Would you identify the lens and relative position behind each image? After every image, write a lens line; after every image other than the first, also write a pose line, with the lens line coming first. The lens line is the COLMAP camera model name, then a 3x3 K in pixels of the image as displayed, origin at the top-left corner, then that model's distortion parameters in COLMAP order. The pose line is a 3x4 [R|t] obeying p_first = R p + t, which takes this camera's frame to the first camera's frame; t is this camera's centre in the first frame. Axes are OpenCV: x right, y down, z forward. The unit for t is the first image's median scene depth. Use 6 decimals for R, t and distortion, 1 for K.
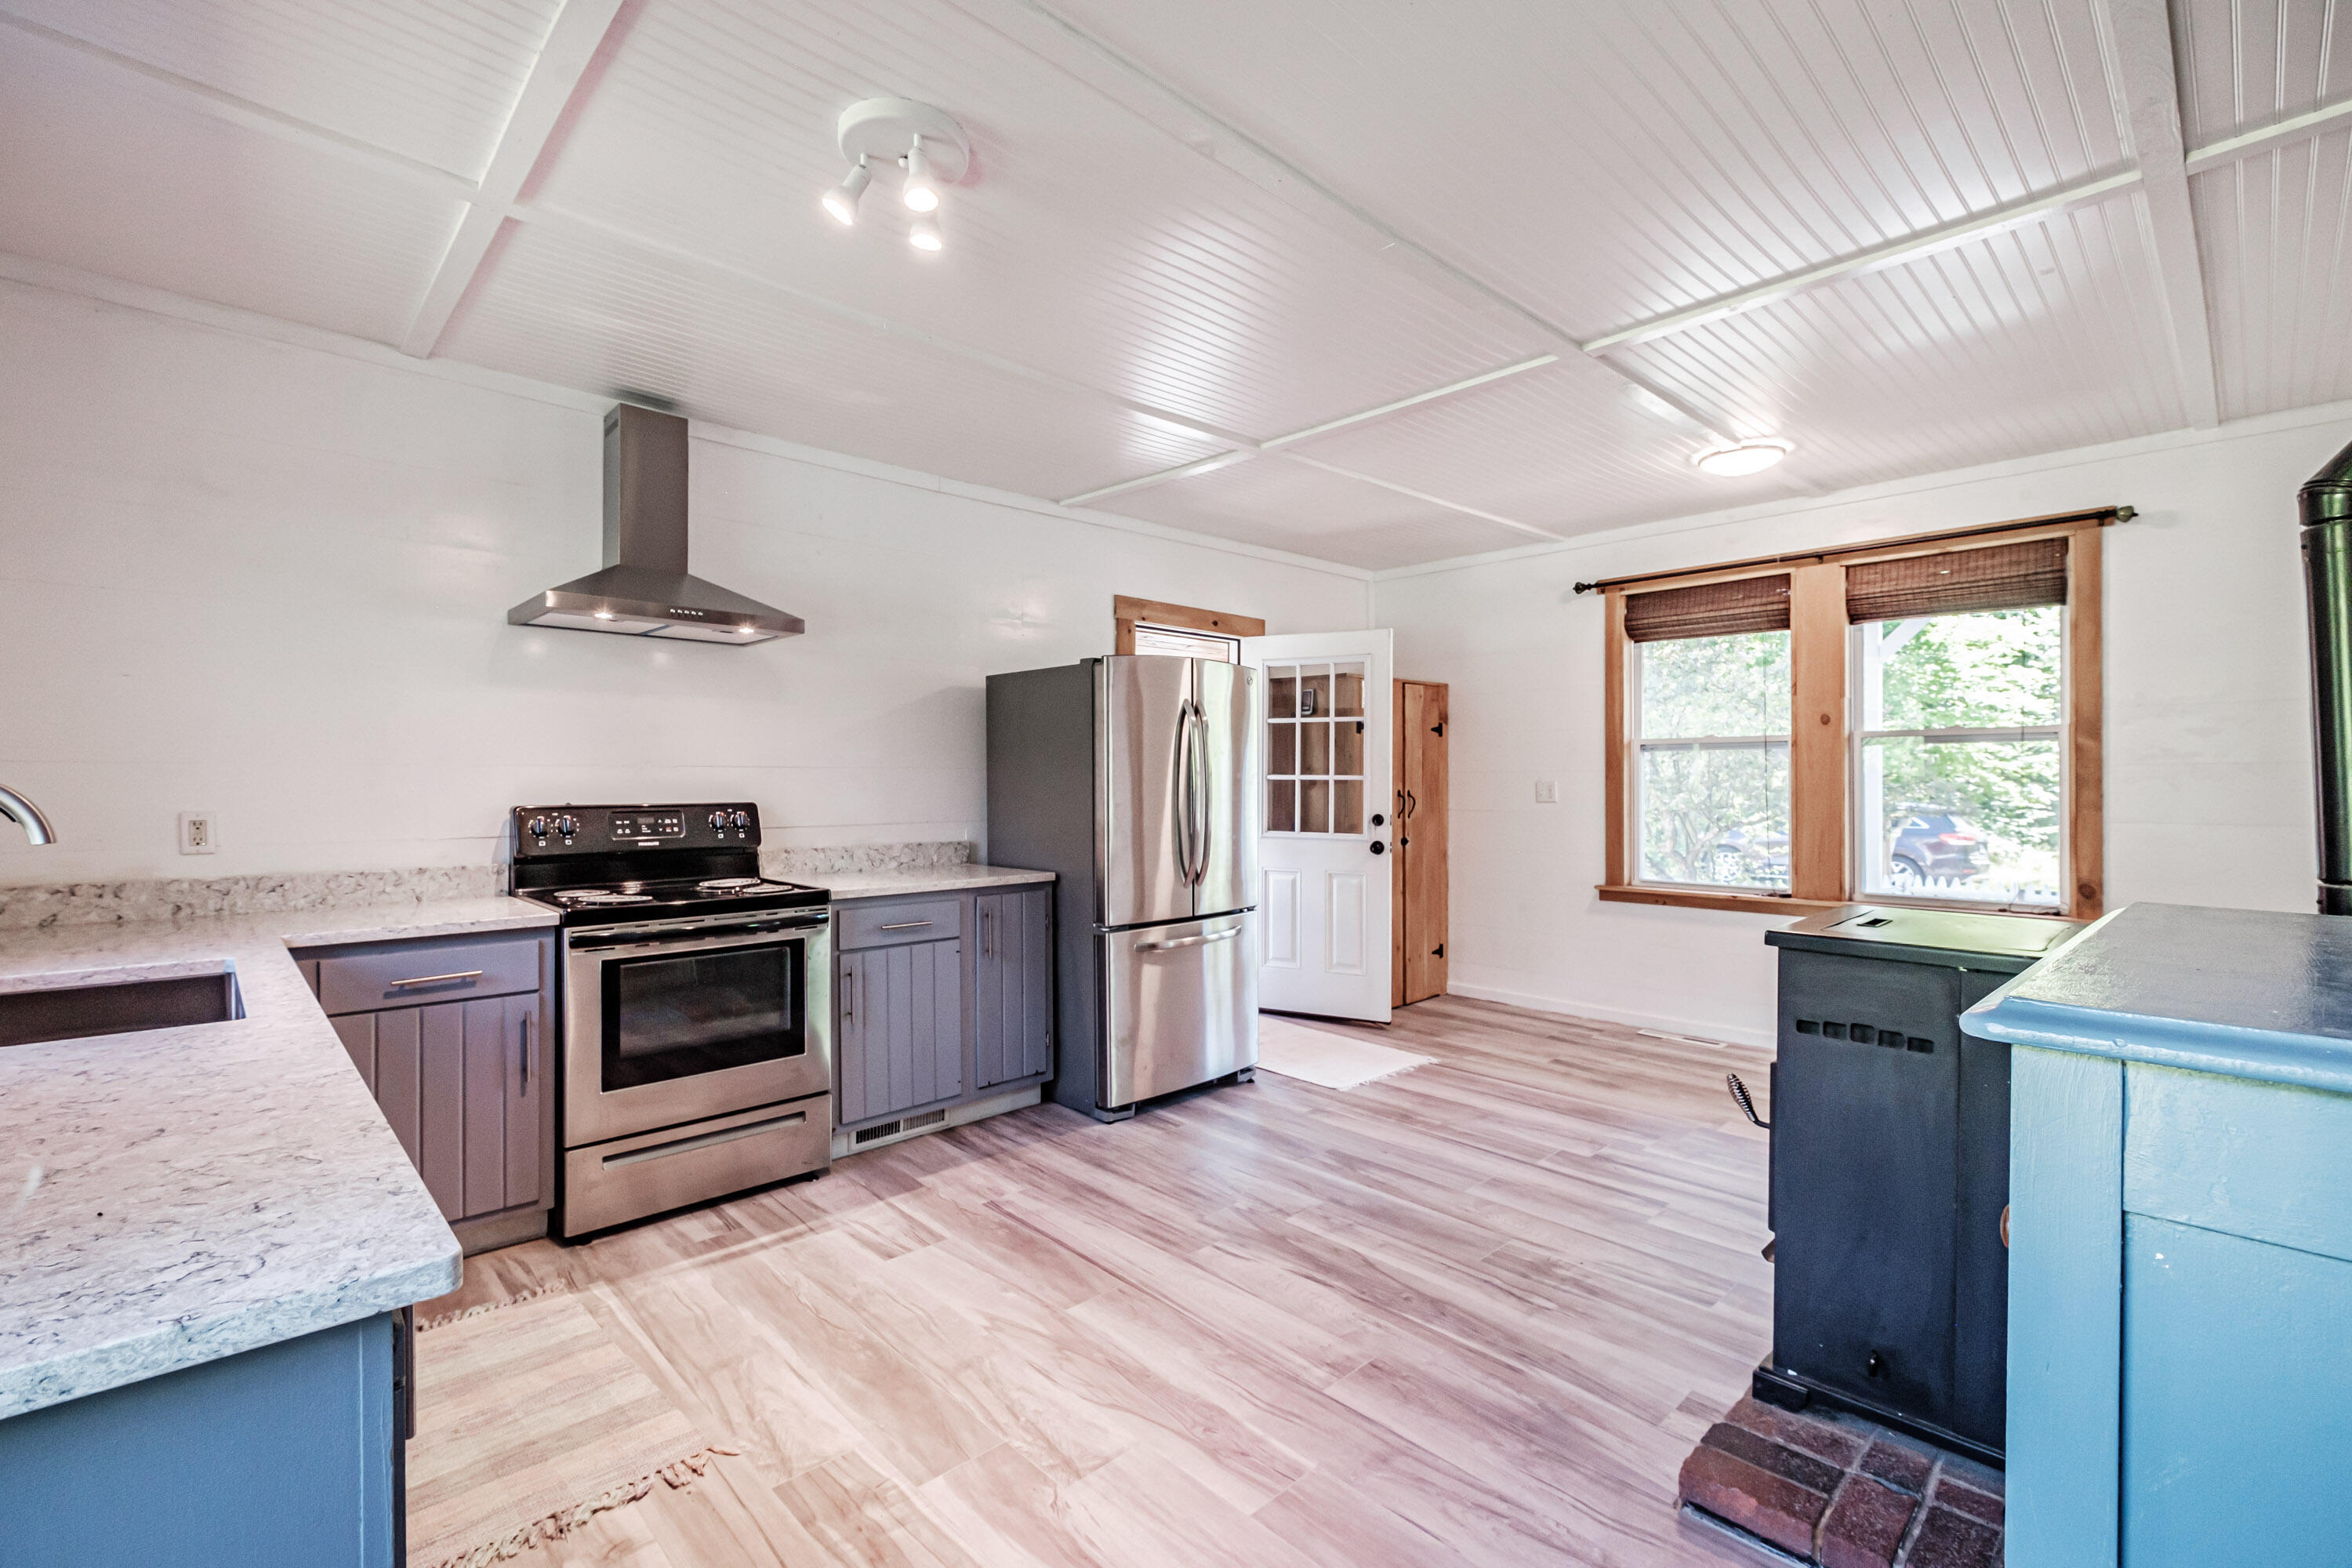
lens RADIAL K [[1033.6, 0, 1168.8], [0, 1033.6, 790.8], [0, 0, 1]] dist [0.005513, -0.003298]
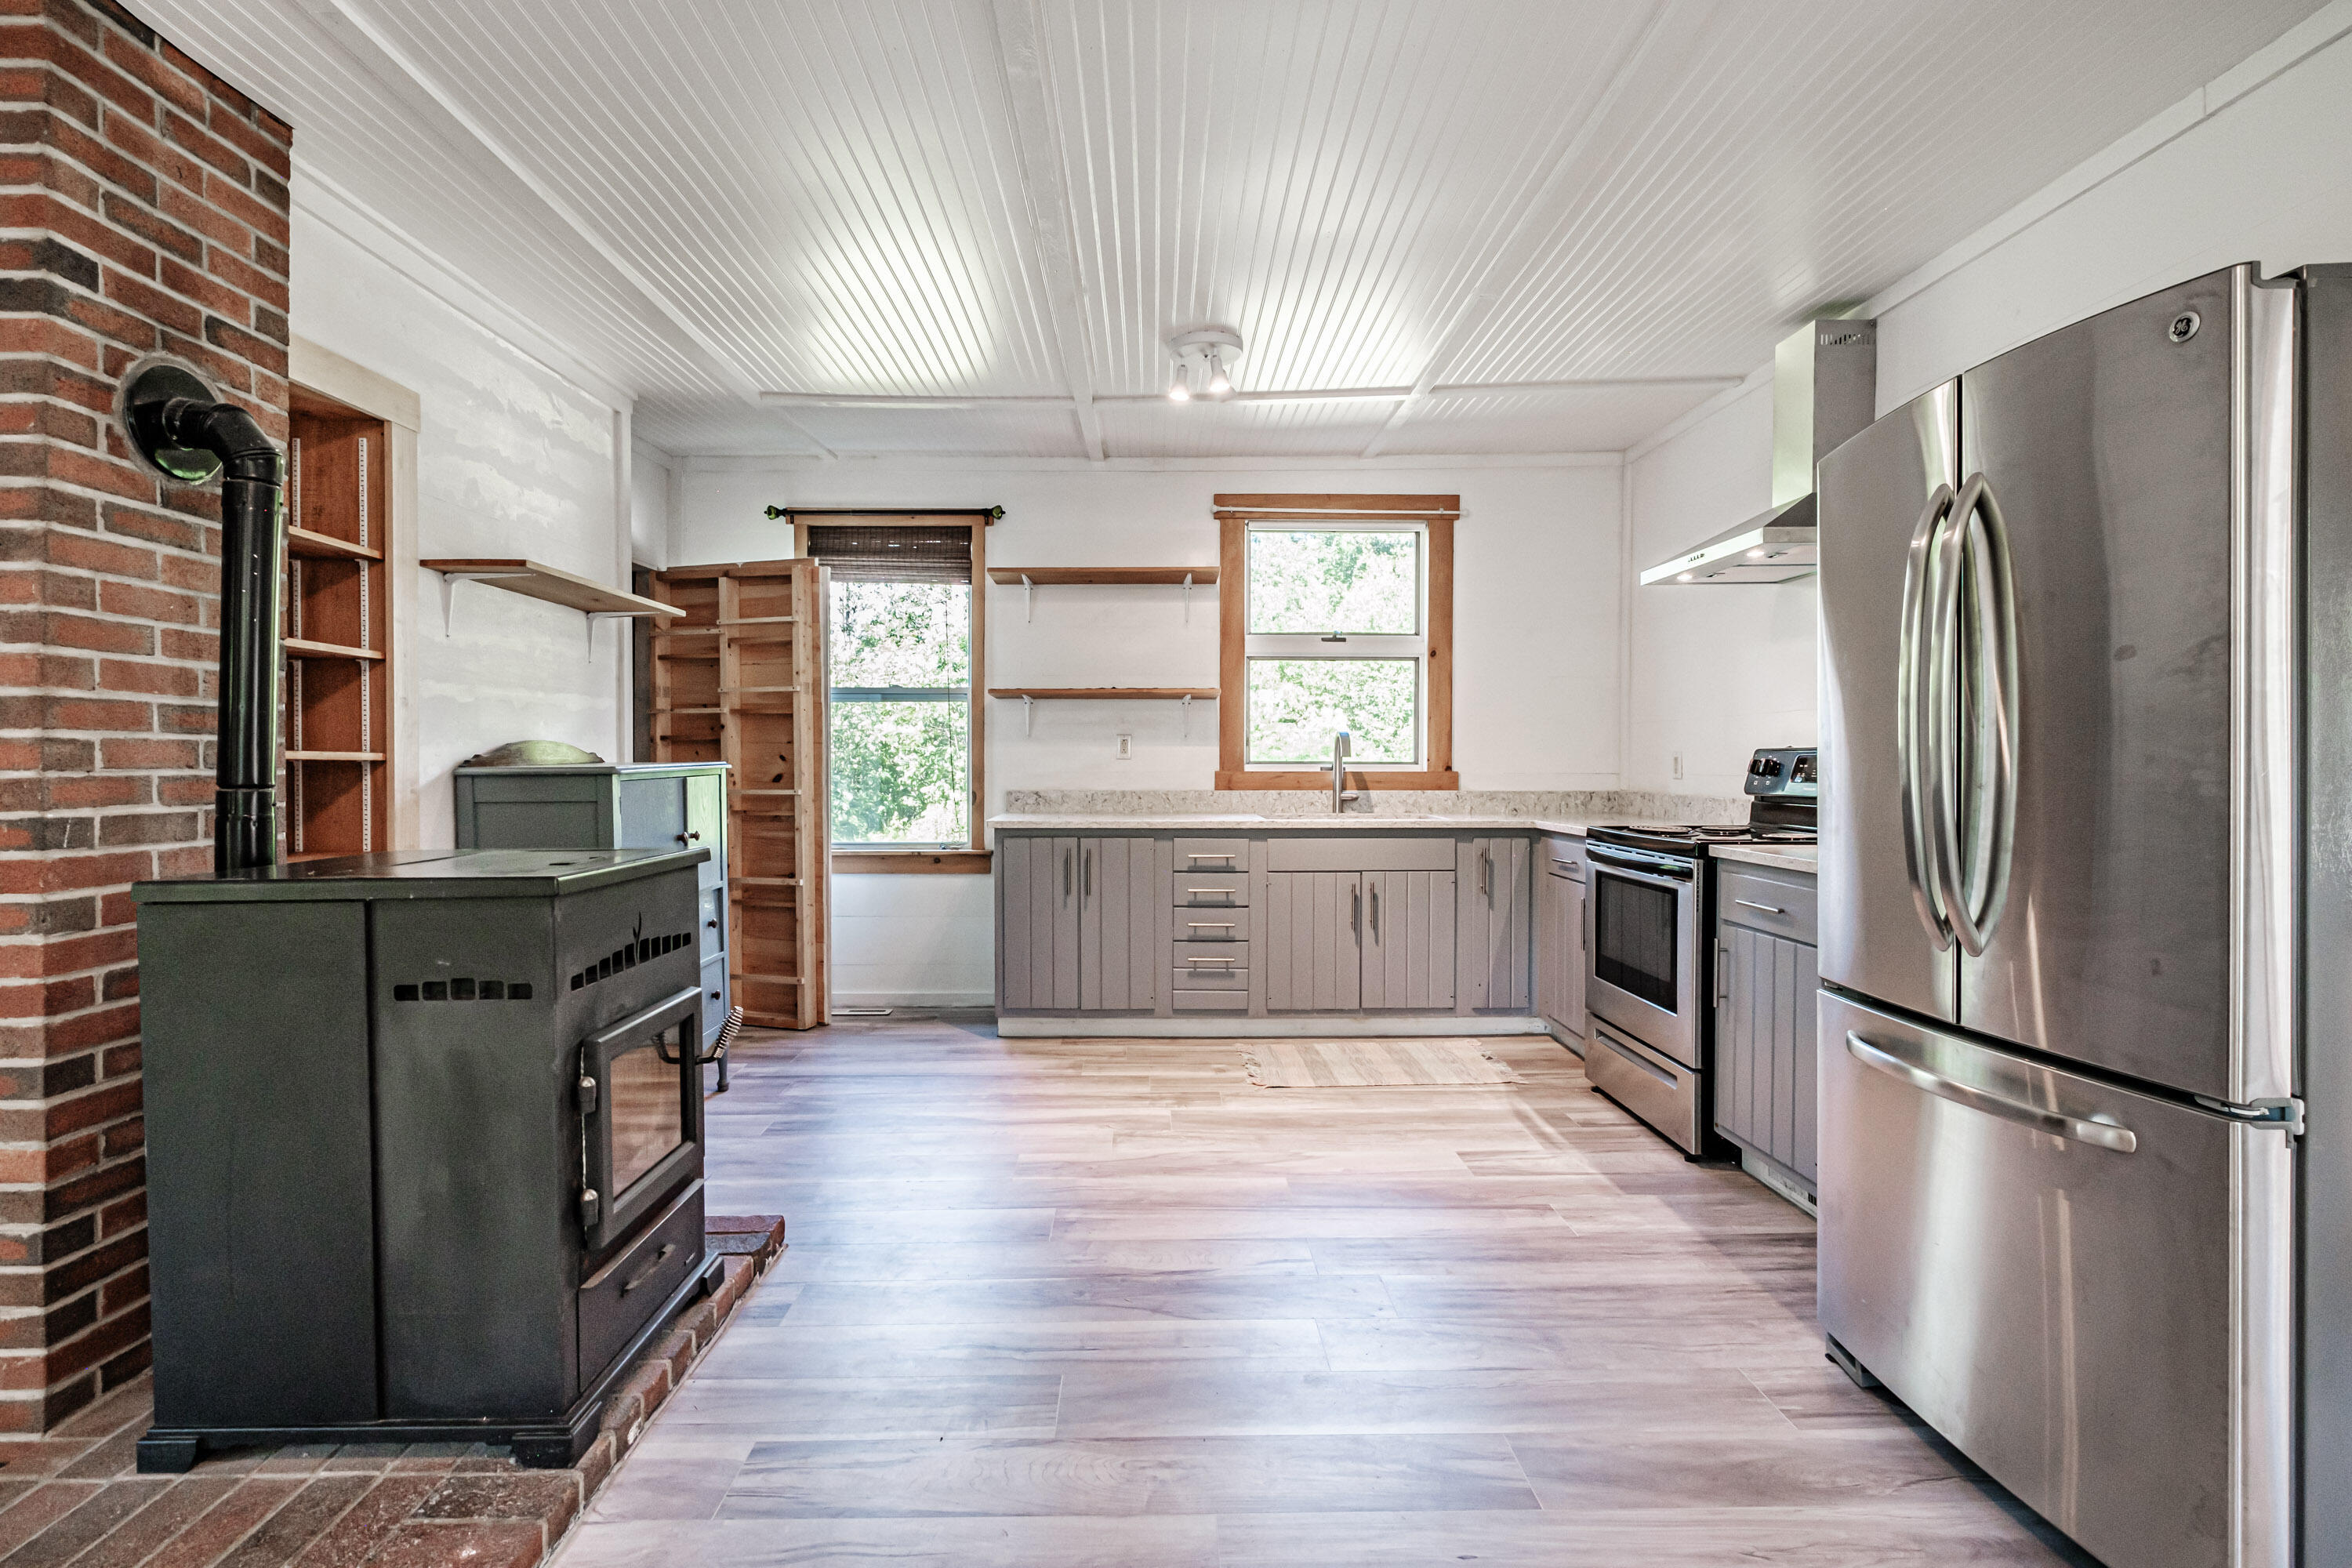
lens RADIAL K [[1119.1, 0, 1162.8], [0, 1119.1, 771.6], [0, 0, 1]] dist [0.008195, -0.004467]
pose [[-0.684615, 0.013540, -0.728779, 0.621358], [-0.000255, 0.999823, 0.018815, 0.015123], [0.728905, 0.013067, -0.684490, 1.206168]]
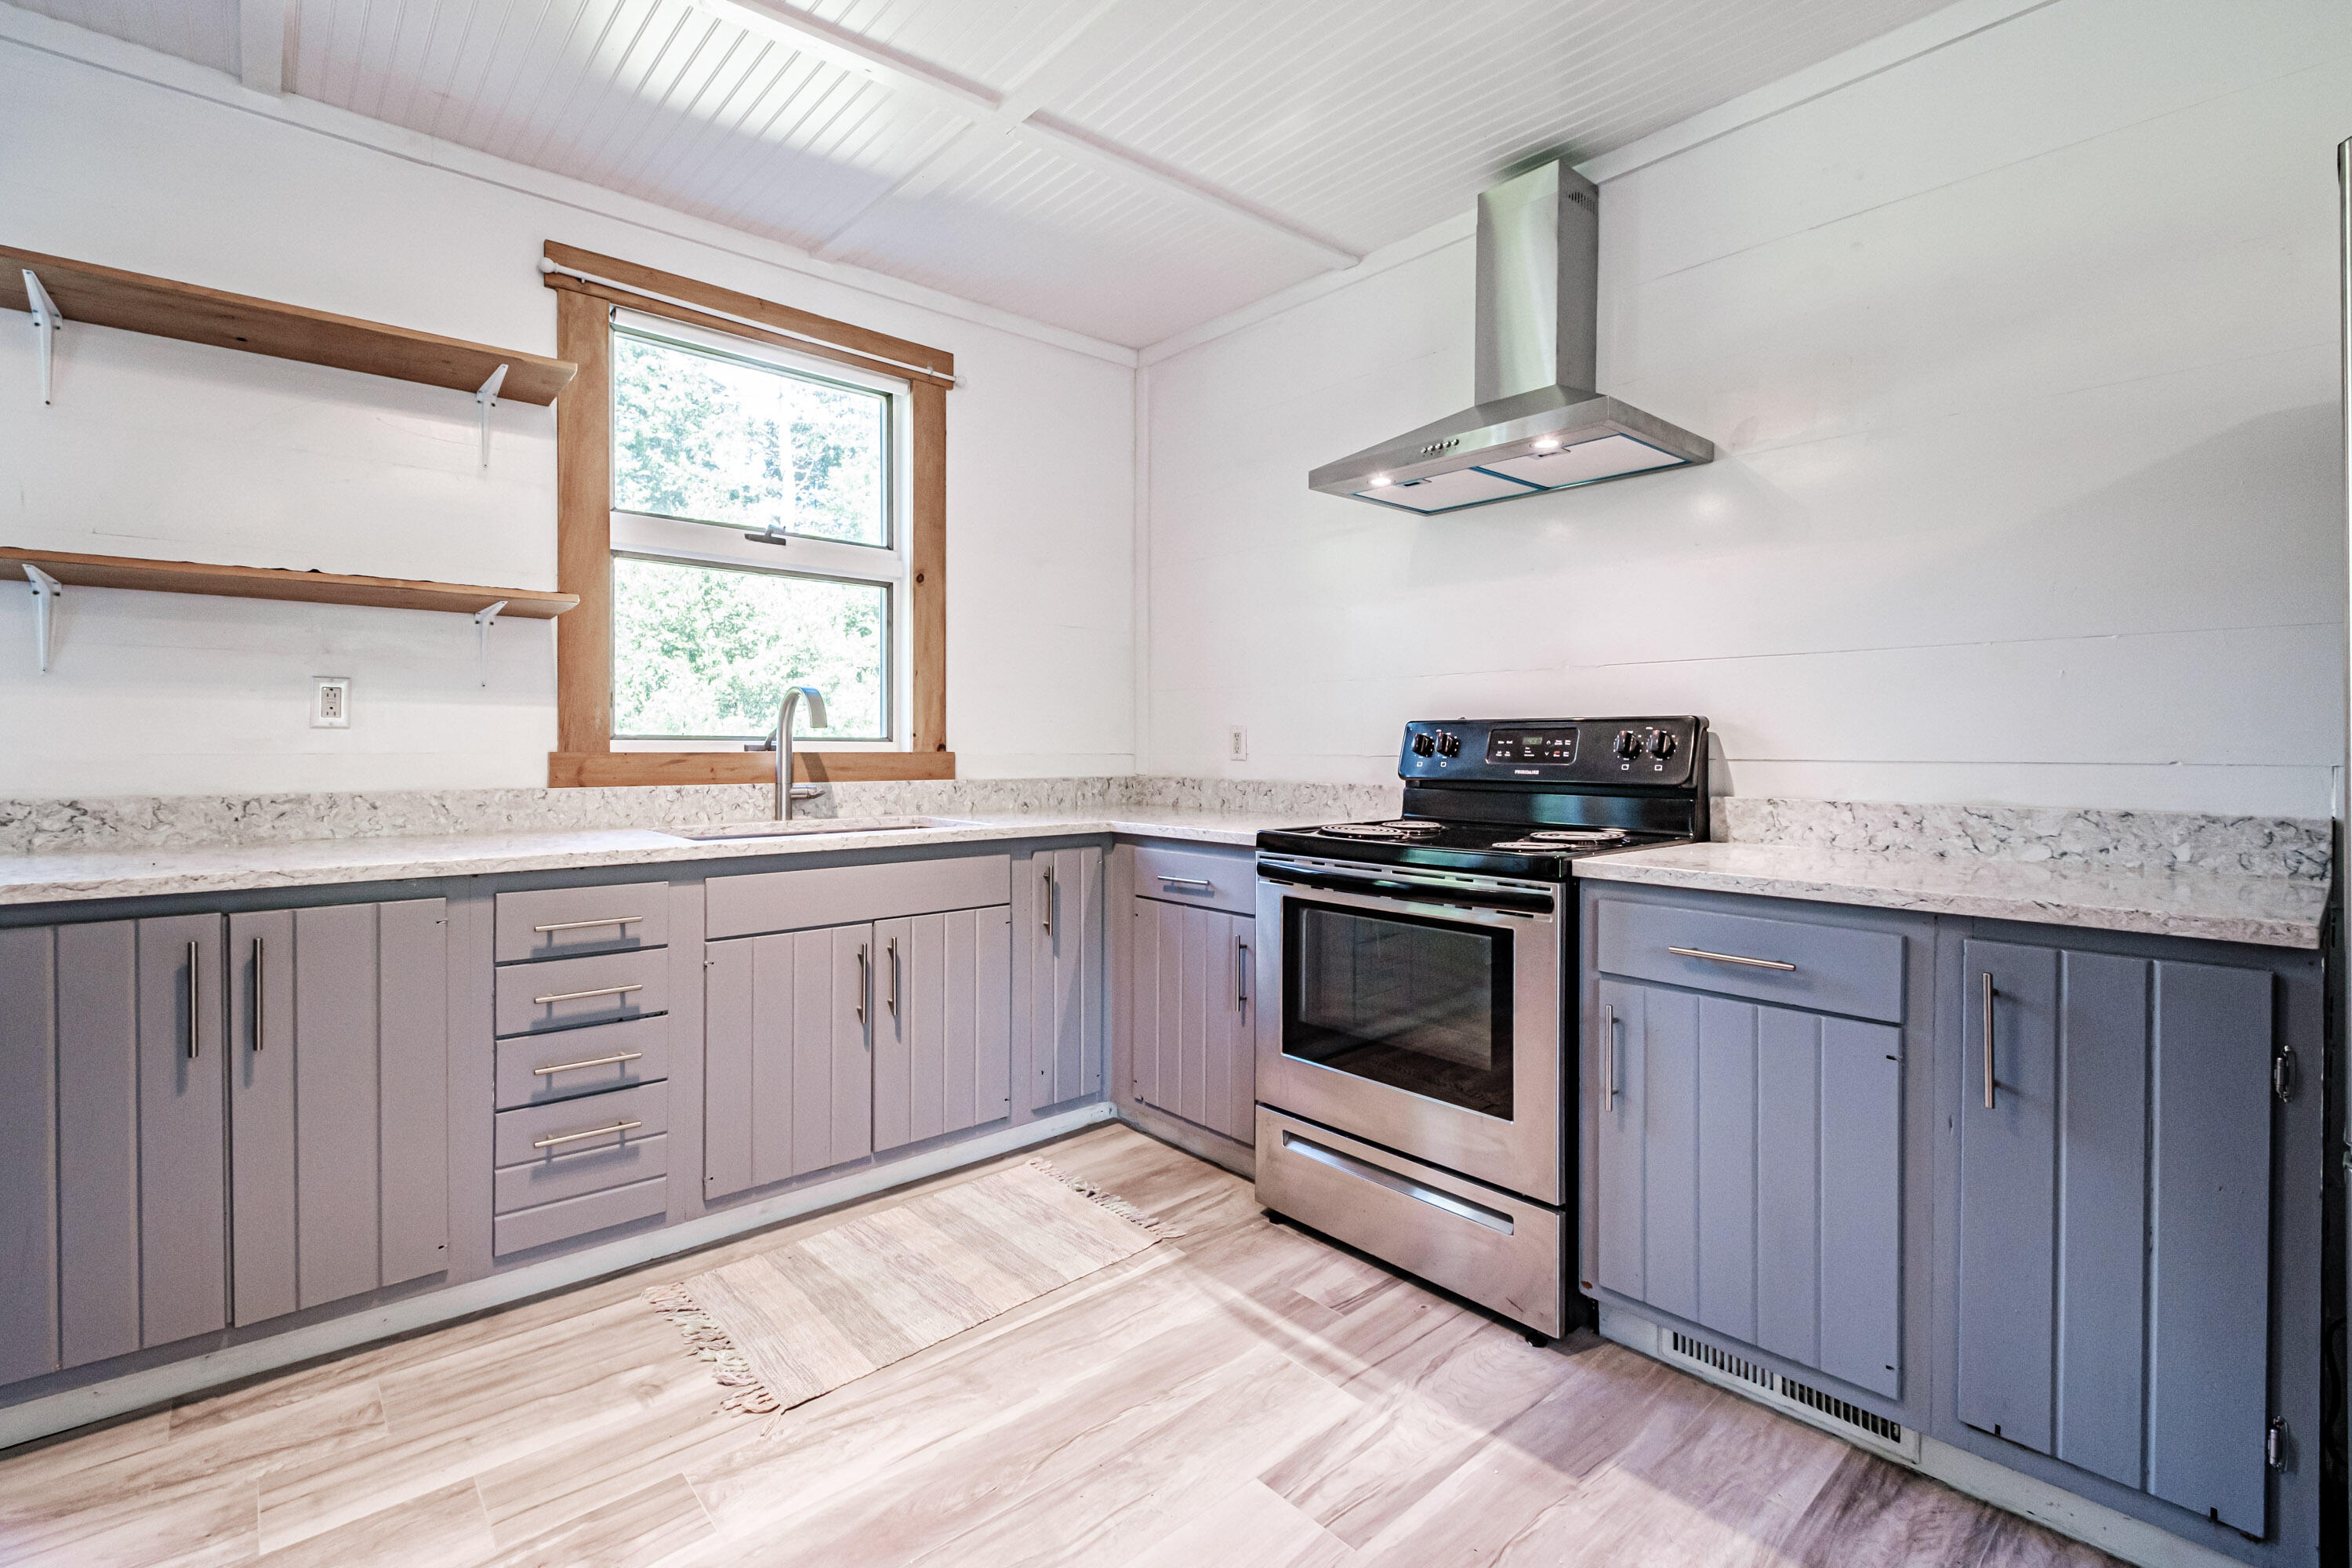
lens RADIAL K [[1033.6, 0, 1157.8], [0, 1033.6, 751.2], [0, 0, 1]] dist [0.005513, -0.003298]
pose [[-0.042095, 0.010409, -0.999059, 0.232100], [-0.009463, 0.999897, 0.010817, 0.029220], [0.999069, 0.009909, -0.041992, 0.728959]]
